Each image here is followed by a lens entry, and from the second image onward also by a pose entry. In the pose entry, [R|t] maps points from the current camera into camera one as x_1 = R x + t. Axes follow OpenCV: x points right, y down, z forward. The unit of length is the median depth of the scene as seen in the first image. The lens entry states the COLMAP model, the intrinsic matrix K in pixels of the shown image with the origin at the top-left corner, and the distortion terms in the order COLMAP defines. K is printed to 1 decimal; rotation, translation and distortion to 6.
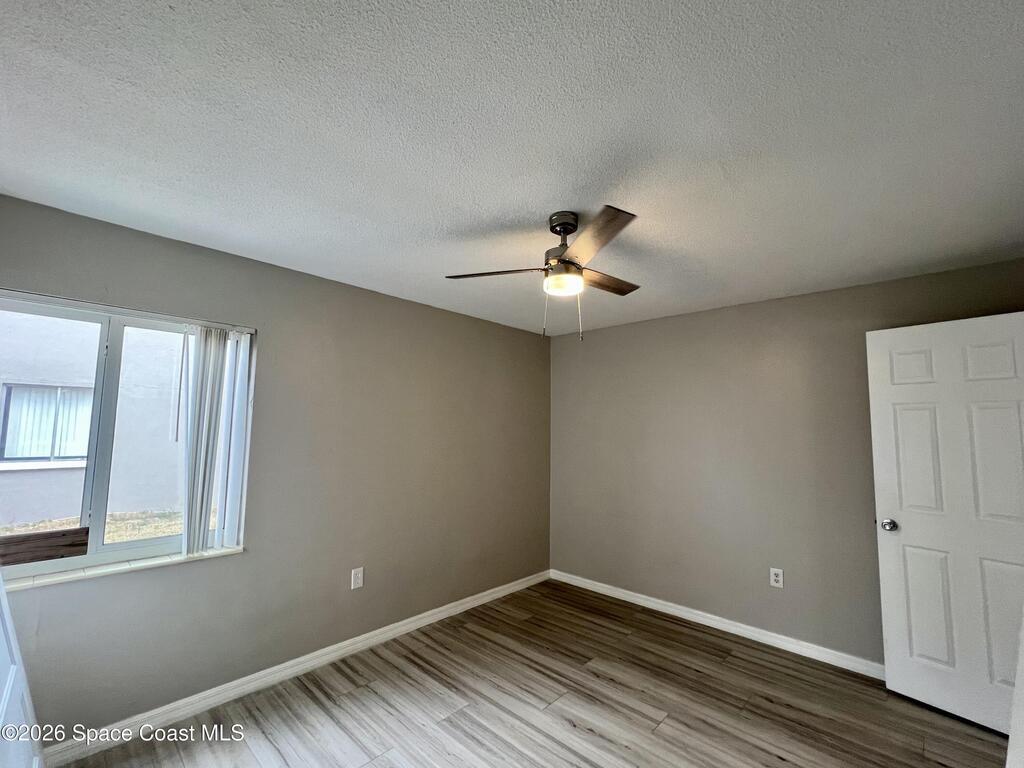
lens RADIAL K [[448.2, 0, 511.7], [0, 448.2, 382.7], [0, 0, 1]] dist [-0.001060, 0.000016]
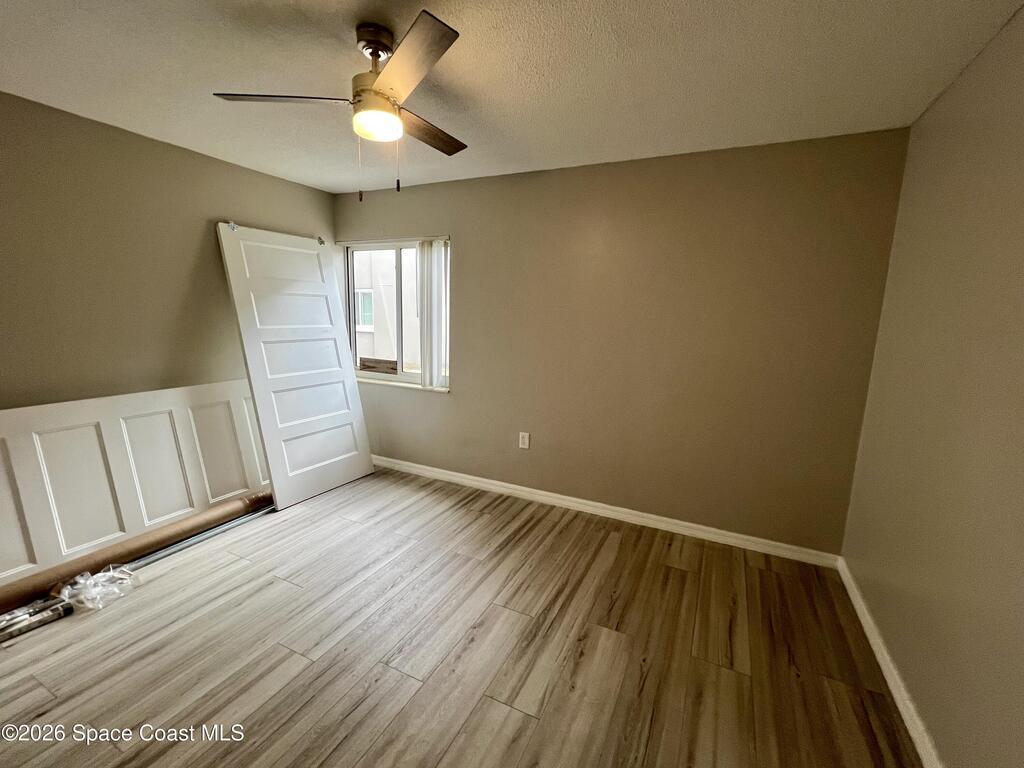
lens RADIAL K [[448.2, 0, 511.2], [0, 448.2, 389.9], [0, 0, 1]] dist [-0.001060, 0.000016]
pose [[0.288862, 0.159514, -0.943988, 0.812637], [0.067639, 0.980157, 0.186323, 0.095440], [0.954978, -0.117672, 0.272341, 0.740563]]
